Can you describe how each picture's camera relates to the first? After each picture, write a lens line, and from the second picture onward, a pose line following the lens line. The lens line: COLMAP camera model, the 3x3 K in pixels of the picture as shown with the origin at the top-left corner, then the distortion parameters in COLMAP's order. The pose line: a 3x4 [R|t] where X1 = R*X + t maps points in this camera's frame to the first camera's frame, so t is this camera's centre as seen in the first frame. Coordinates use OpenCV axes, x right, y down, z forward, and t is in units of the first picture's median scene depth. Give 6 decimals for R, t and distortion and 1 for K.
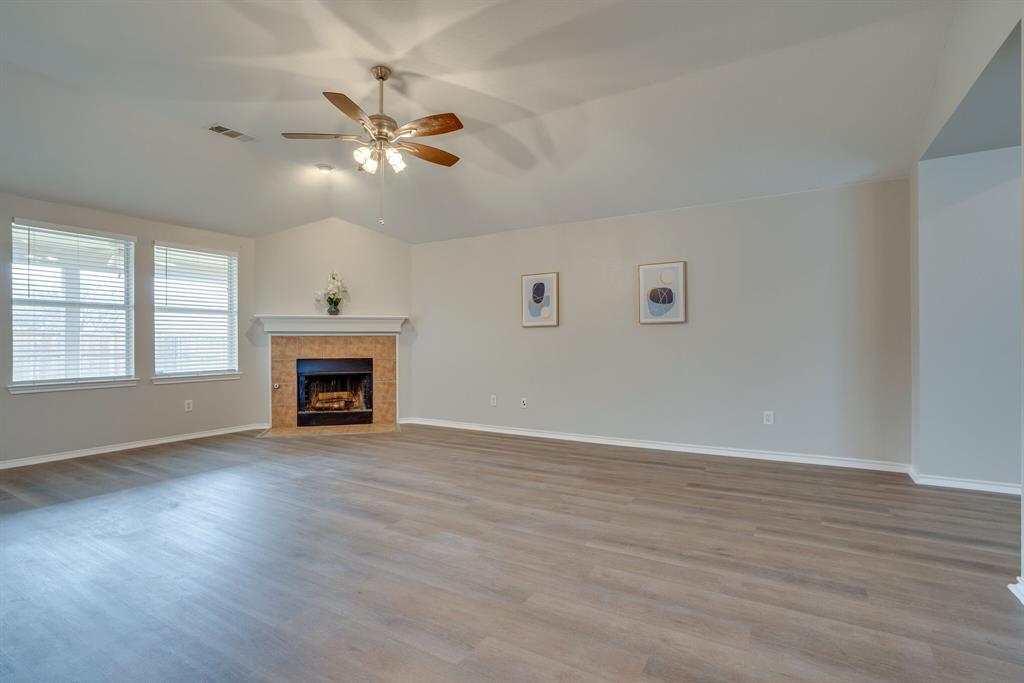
lens RADIAL K [[475.8, 0, 512.0], [0, 475.8, 341.5], [0, 0, 1]] dist [-0.044646, 0.023909]
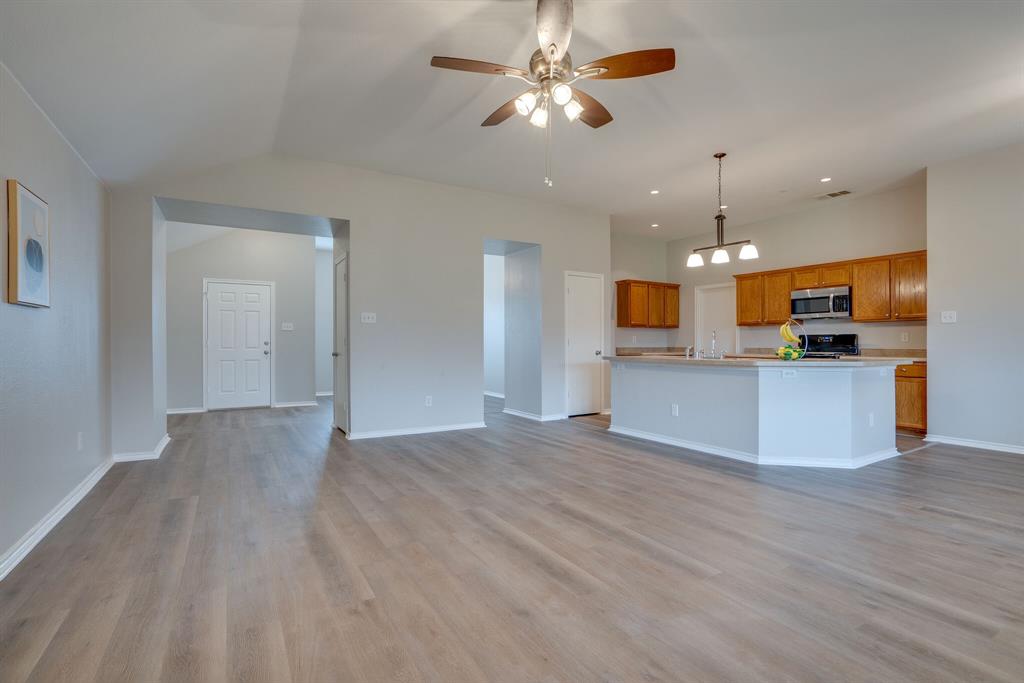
lens RADIAL K [[475.8, 0, 512.0], [0, 475.8, 341.5], [0, 0, 1]] dist [-0.044646, 0.023909]
pose [[-0.879717, 0.004790, 0.475473, -0.334543], [0.001392, 0.999971, -0.007500, 0.002866], [-0.475495, -0.005936, -0.879699, 0.973613]]
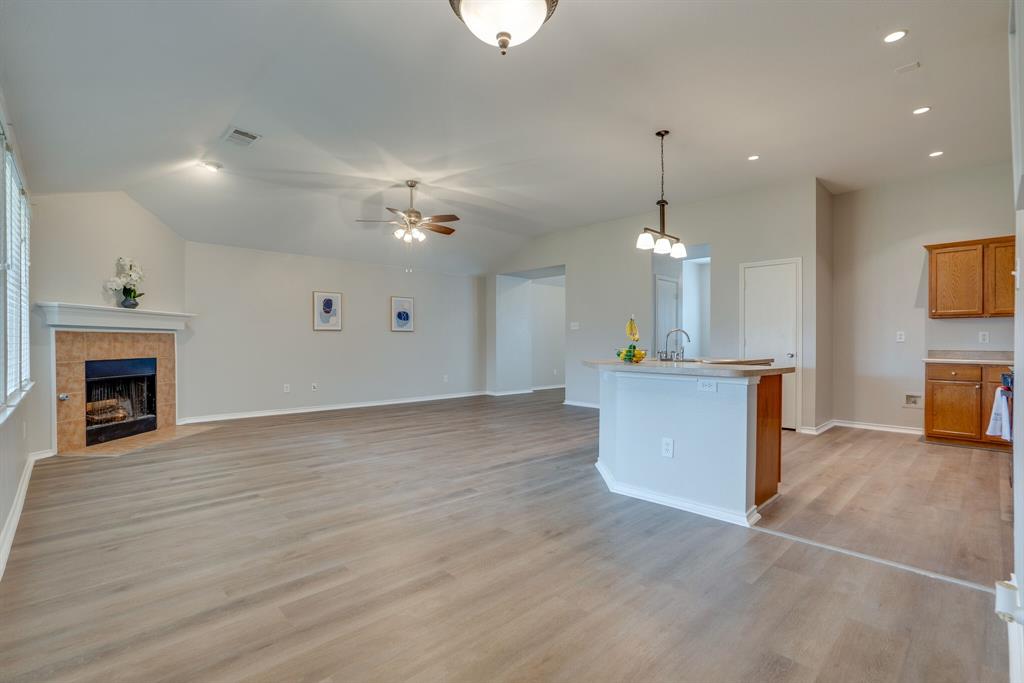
lens RADIAL K [[475.8, 0, 512.0], [0, 475.8, 341.5], [0, 0, 1]] dist [-0.044646, 0.023909]
pose [[0.271482, 0.006541, 0.962421, -1.037555], [-0.007073, 0.999963, -0.004801, 0.003501], [-0.962417, -0.005504, 0.271519, 0.103689]]
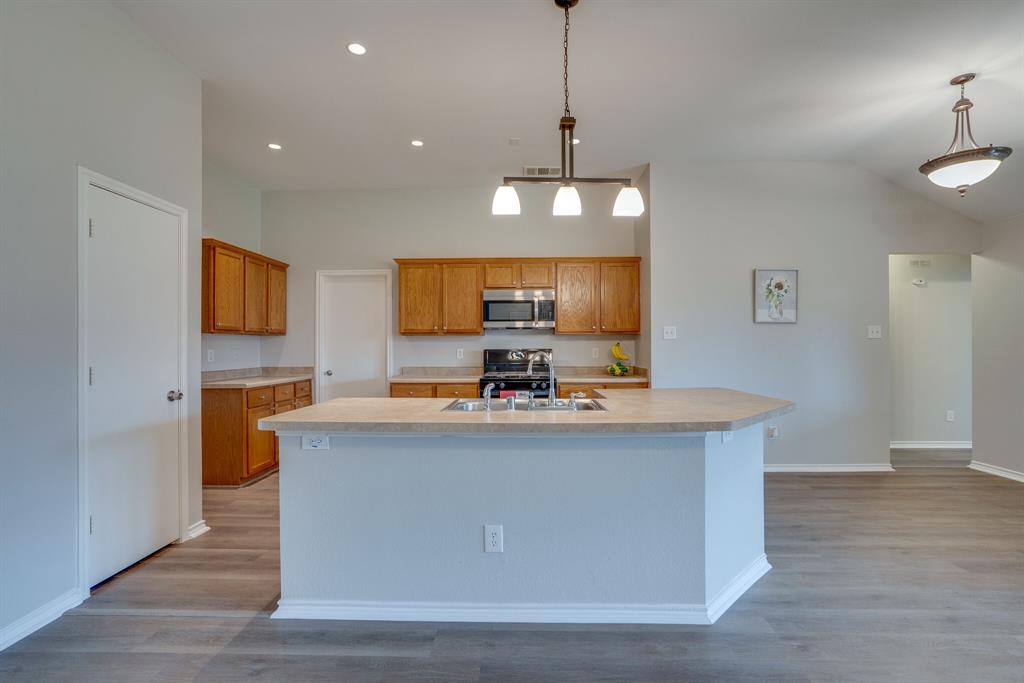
lens RADIAL K [[475.8, 0, 512.0], [0, 475.8, 341.5], [0, 0, 1]] dist [-0.044646, 0.023909]
pose [[-0.873005, 0.002233, -0.487706, -0.024111], [0.007761, 0.999927, -0.009314, -0.026923], [0.487649, -0.011916, -0.872958, 0.409504]]
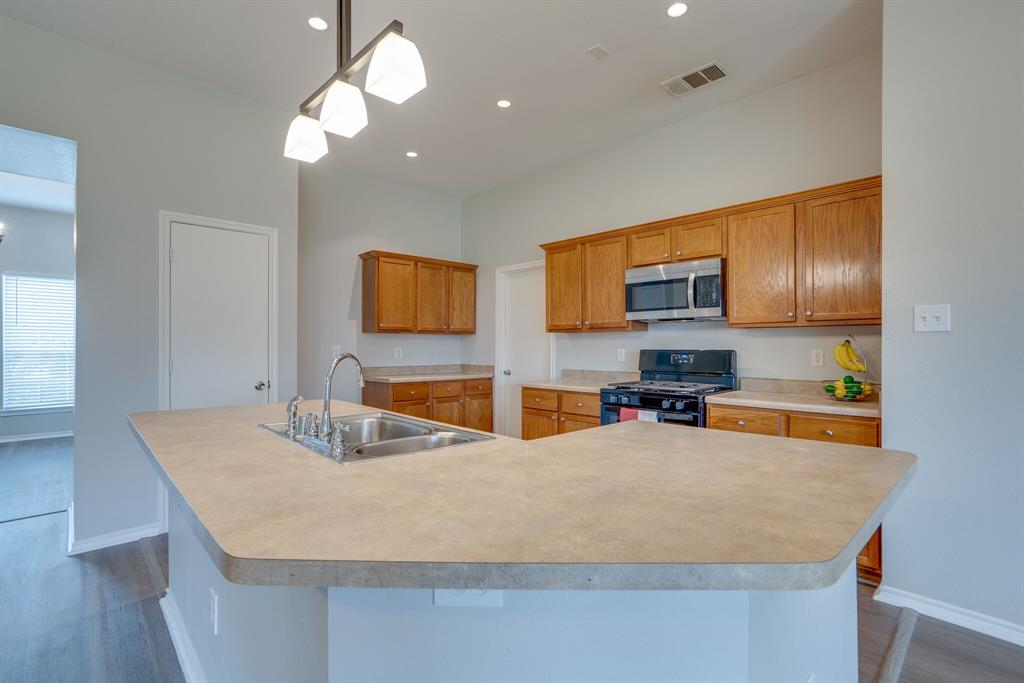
lens RADIAL K [[475.8, 0, 512.0], [0, 475.8, 341.5], [0, 0, 1]] dist [-0.044646, 0.023909]
pose [[-0.961763, 0.004583, 0.273843, -0.415647], [0.001467, 0.999932, -0.011585, -0.025038], [-0.273877, -0.010740, -0.961705, 0.293036]]
